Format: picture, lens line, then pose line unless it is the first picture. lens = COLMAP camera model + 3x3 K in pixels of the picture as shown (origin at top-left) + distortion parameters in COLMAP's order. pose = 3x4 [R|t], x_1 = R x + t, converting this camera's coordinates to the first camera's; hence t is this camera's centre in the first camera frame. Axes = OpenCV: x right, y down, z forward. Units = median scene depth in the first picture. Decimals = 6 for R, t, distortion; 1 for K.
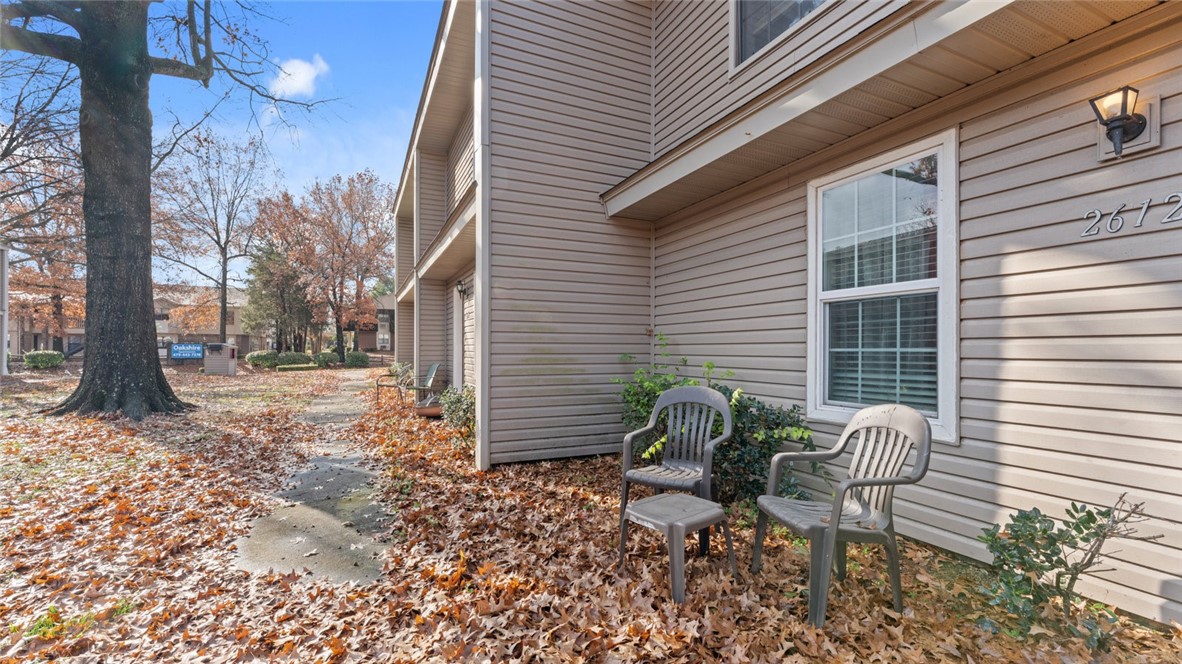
lens RADIAL K [[486.6, 0, 568.5], [0, 486.6, 352.1], [0, 0, 1]] dist [0.000750, -0.001600]
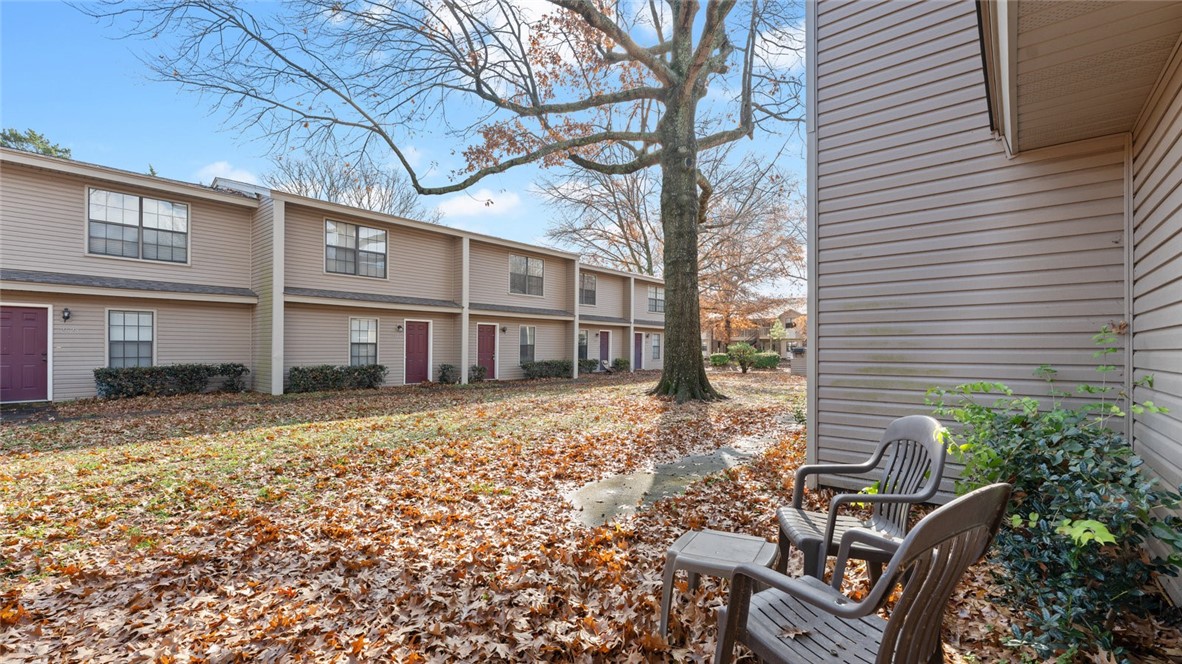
lens RADIAL K [[486.6, 0, 581.2], [0, 486.6, 348.2], [0, 0, 1]] dist [0.000750, -0.001600]
pose [[0.434061, -0.005044, -0.900869, 0.405286], [-0.008331, 0.999919, -0.009613, -0.007222], [0.900845, 0.011678, 0.433984, 0.191840]]
